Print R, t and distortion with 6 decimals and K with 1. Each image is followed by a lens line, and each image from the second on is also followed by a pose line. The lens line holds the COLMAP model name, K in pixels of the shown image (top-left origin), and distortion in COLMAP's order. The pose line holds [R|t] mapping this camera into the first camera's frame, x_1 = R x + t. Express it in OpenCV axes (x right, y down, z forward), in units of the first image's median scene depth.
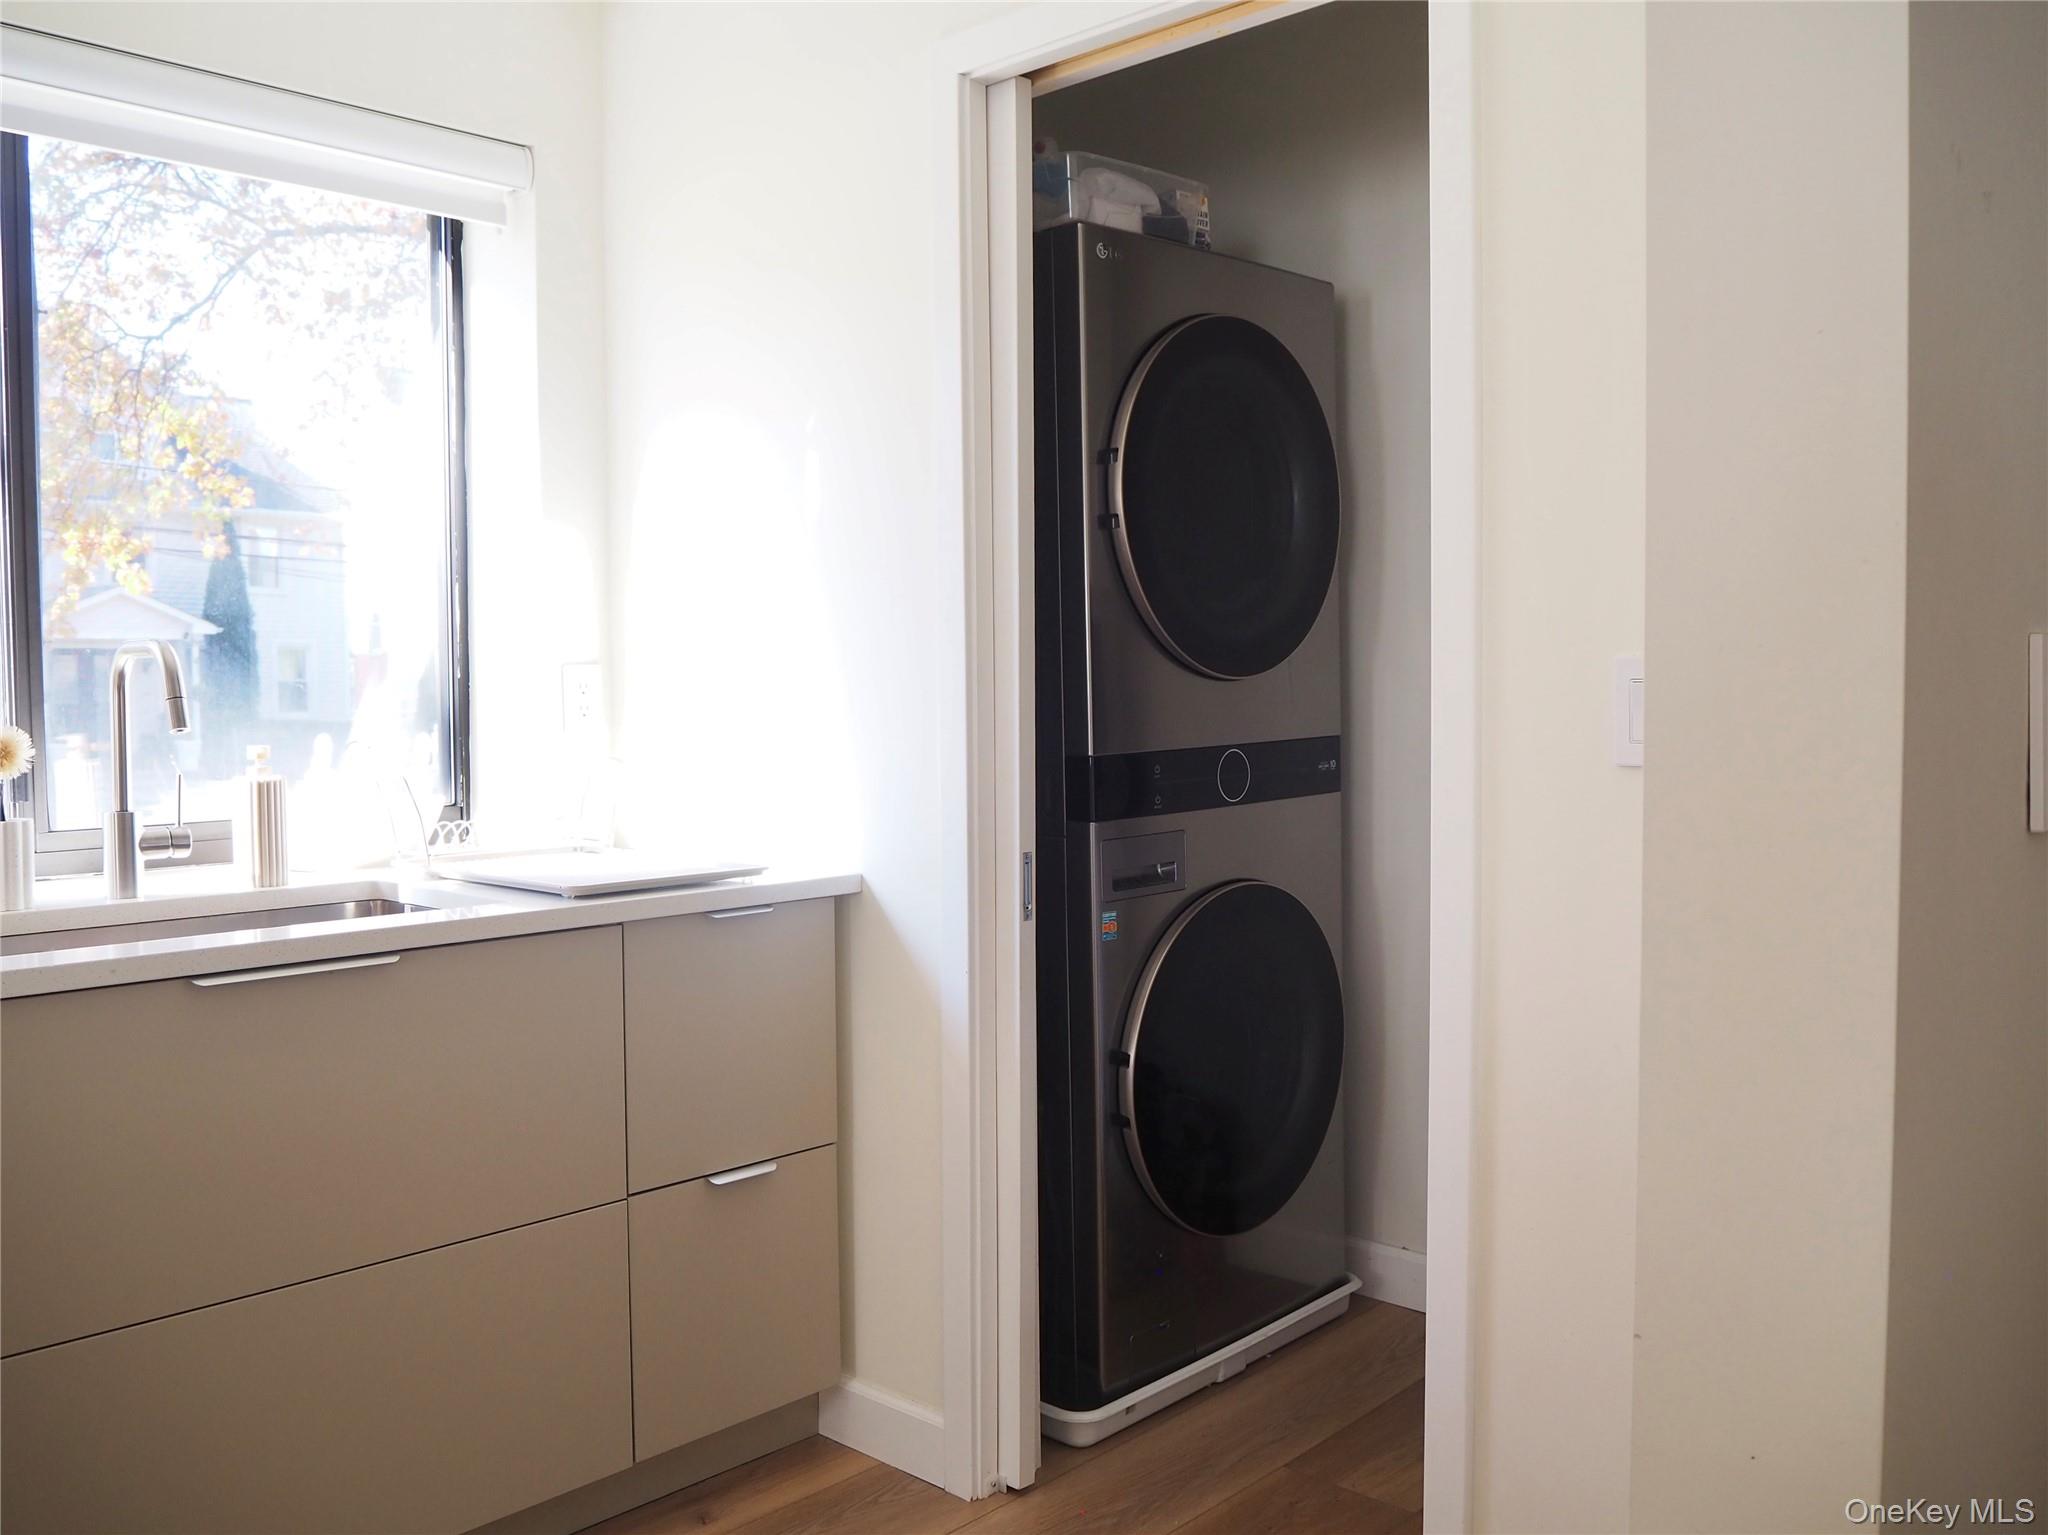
lens RADIAL K [[1715.2, 0, 1031.1], [0, 1715.2, 764.6], [0, 0, 1]] dist [-0.049884, 0.021587]
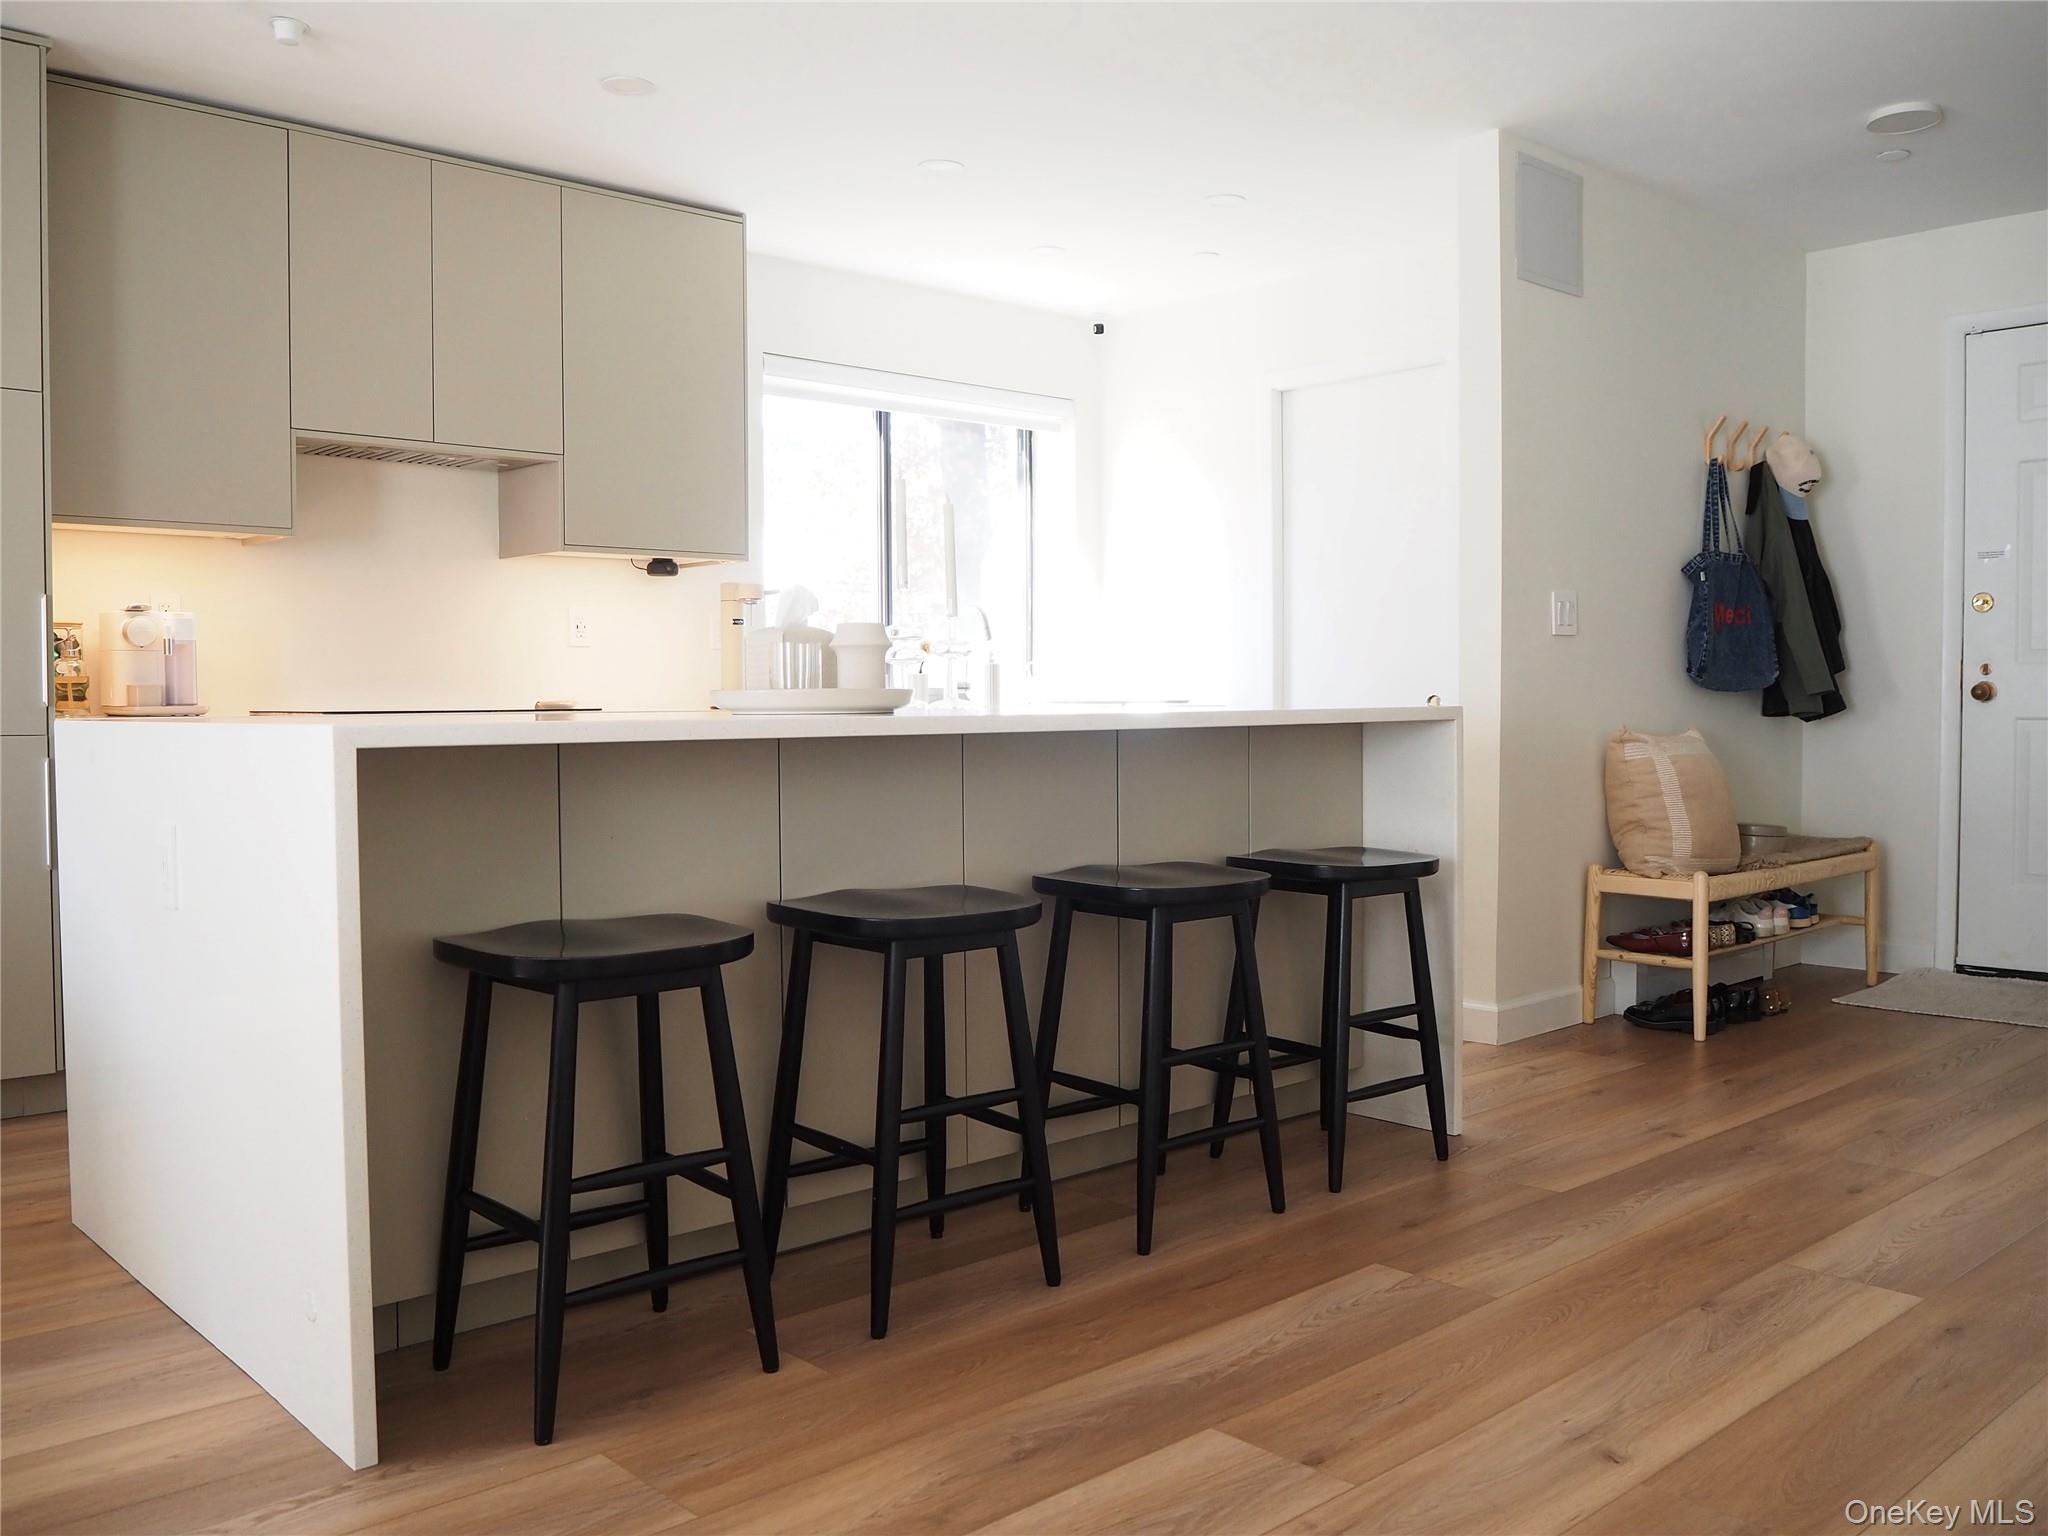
lens RADIAL K [[1772.7, 0, 1024.2], [0, 1772.7, 749.5], [0, 0, 1]] dist [-0.021194, -0.005127]
pose [[0.997404, 0.001426, -0.071995, -0.176745], [-0.002921, 0.999782, -0.020665, 0.158418], [0.071950, 0.020822, 0.997191, -1.357101]]
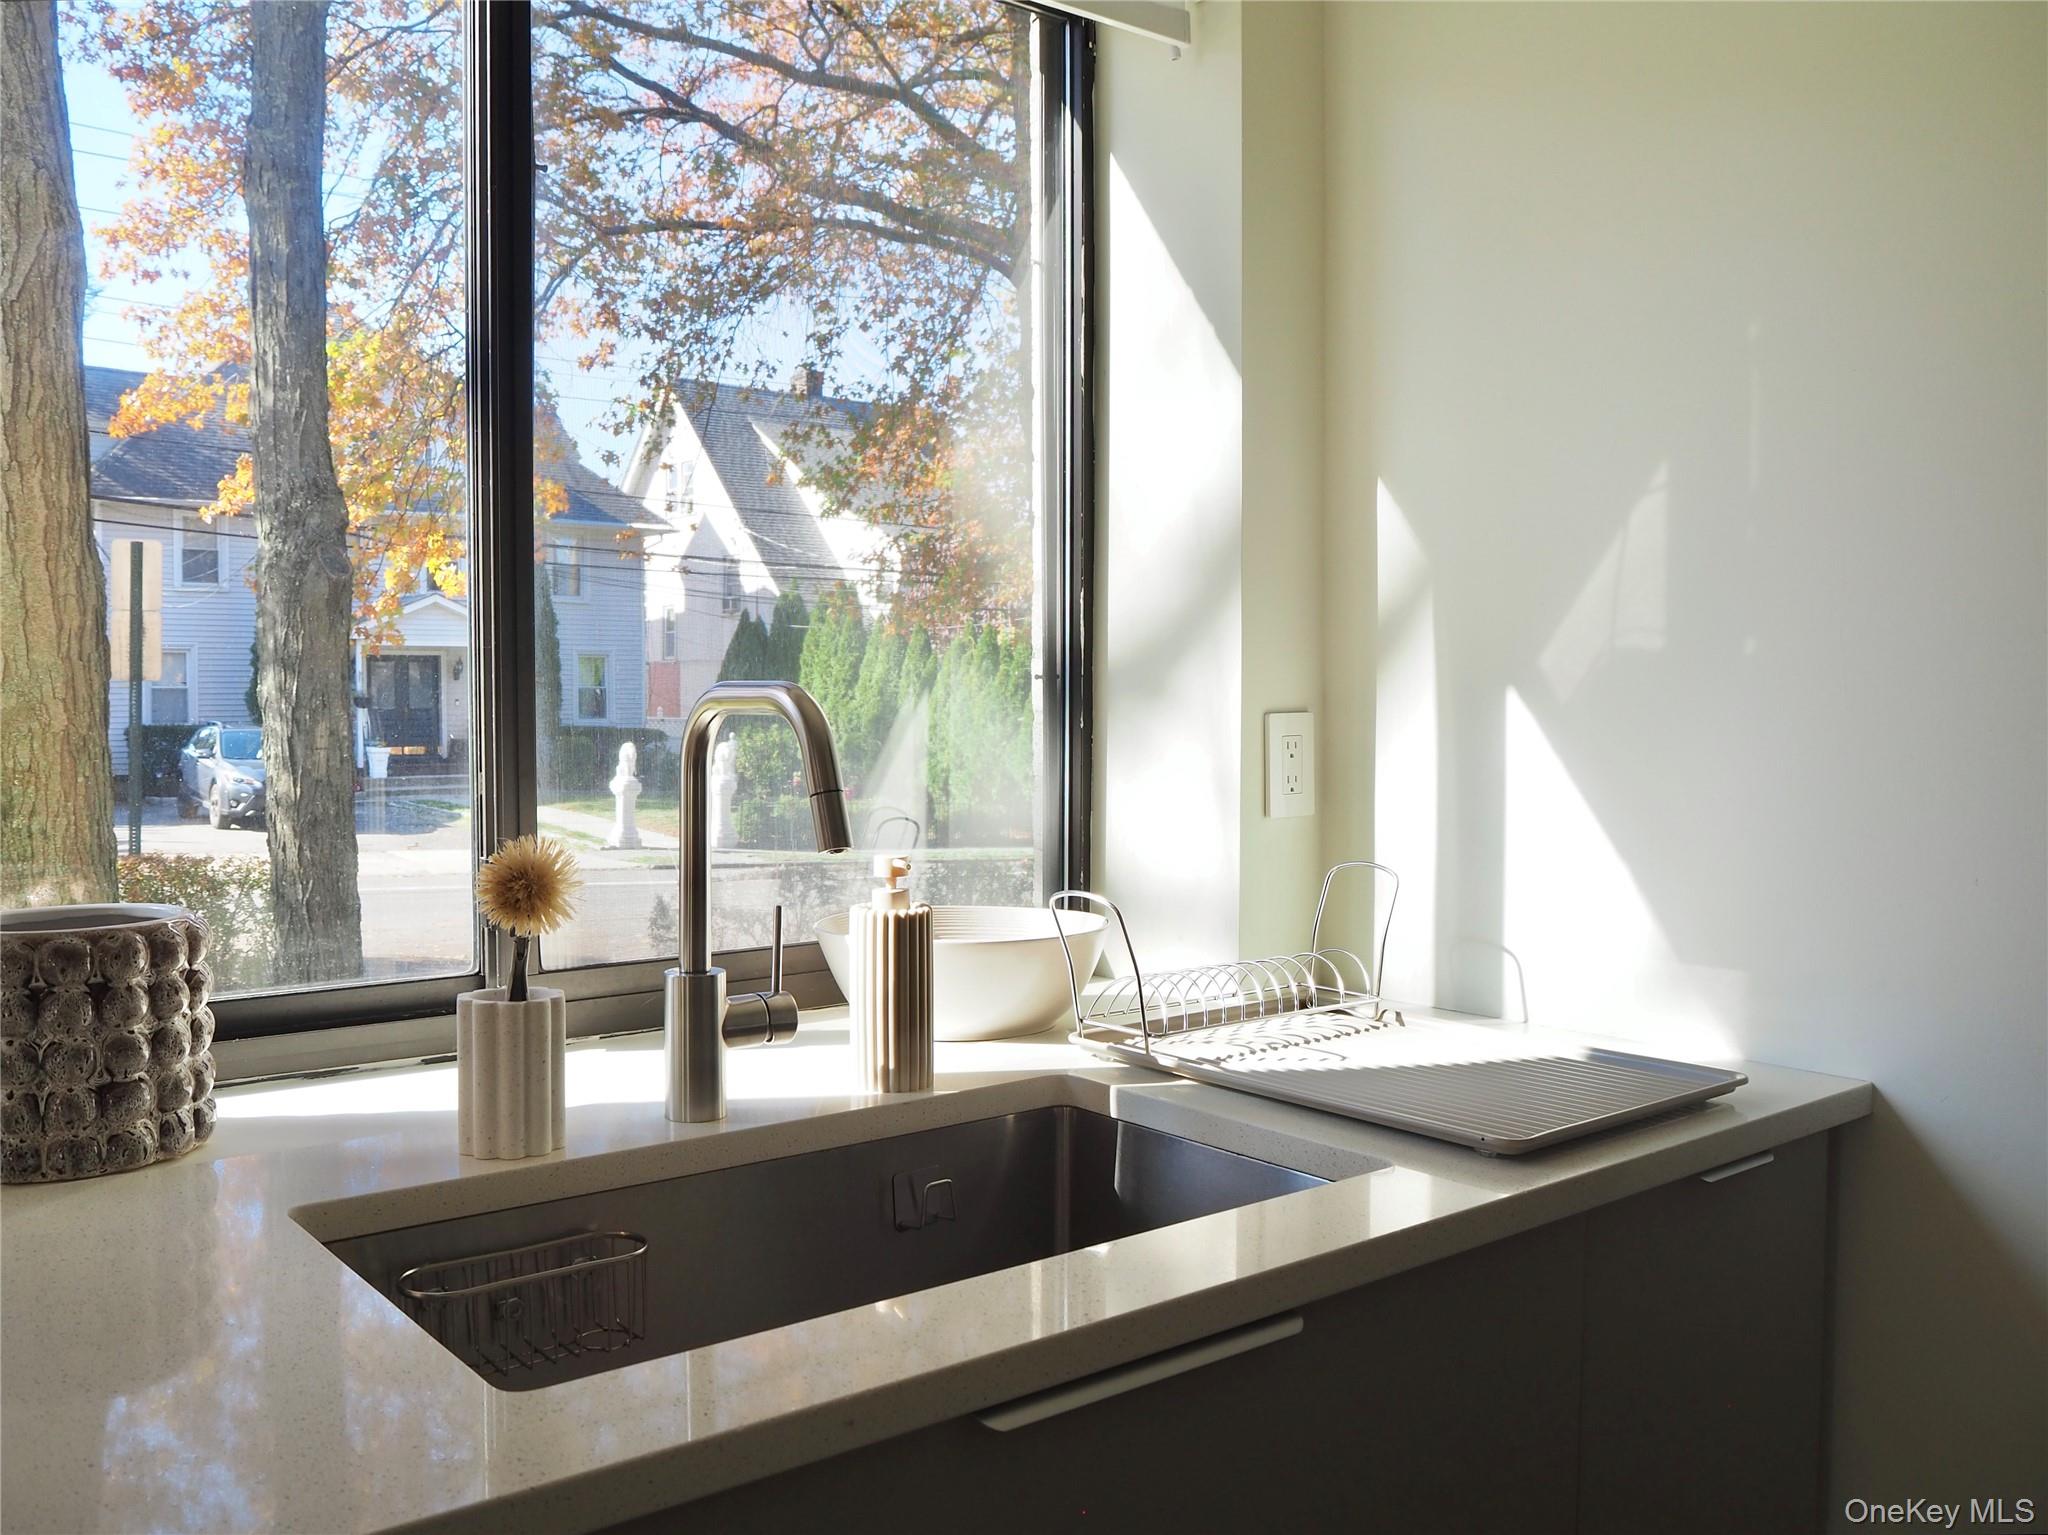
lens RADIAL K [[1709.2, 0, 1024.0], [0, 1709.2, 767.5], [0, 0, 1]] dist [-0.075202, 0.052470]
pose [[0.988756, 0.021926, -0.147925, -0.263338], [-0.022762, 0.999733, -0.003959, -0.032983], [0.147798, 0.007281, 0.988991, 0.338626]]
